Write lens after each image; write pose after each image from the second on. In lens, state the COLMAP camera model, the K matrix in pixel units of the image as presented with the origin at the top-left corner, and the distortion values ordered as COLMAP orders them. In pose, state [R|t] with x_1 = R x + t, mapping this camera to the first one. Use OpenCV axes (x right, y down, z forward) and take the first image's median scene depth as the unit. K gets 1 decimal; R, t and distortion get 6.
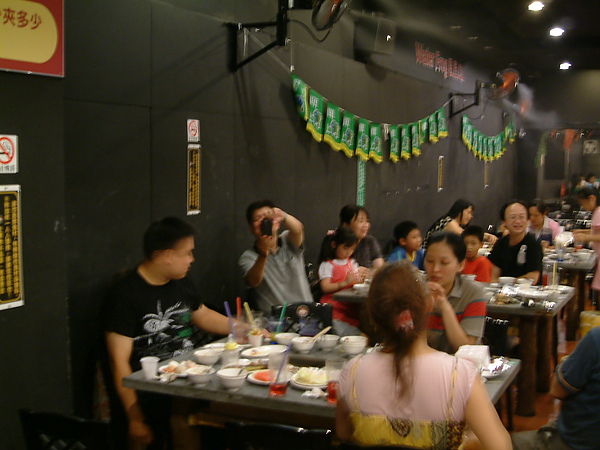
lens RADIAL K [[771.6, 0, 300.0], [0, 771.6, 225.0], [0, 0, 1]] dist [-0.000682, 0.002746]
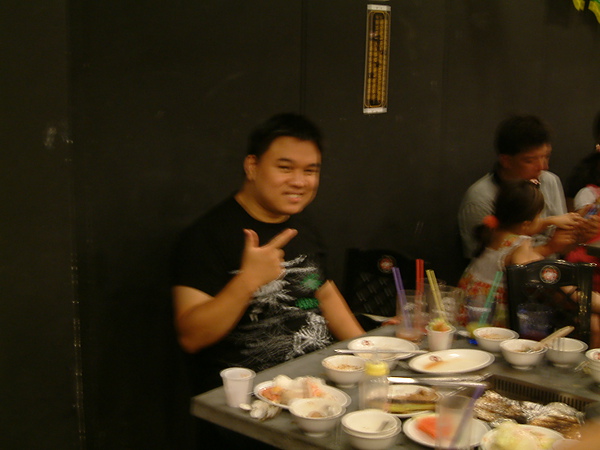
lens RADIAL K [[948.2, 0, 300.0], [0, 948.2, 225.0], [0, 0, 1]] dist [-0.123577, 0.075866]
pose [[0.964122, 0.070564, -0.255910, 0.017331], [-0.041725, 0.992323, 0.116422, -0.014919], [0.262161, -0.101567, 0.959665, 0.288607]]
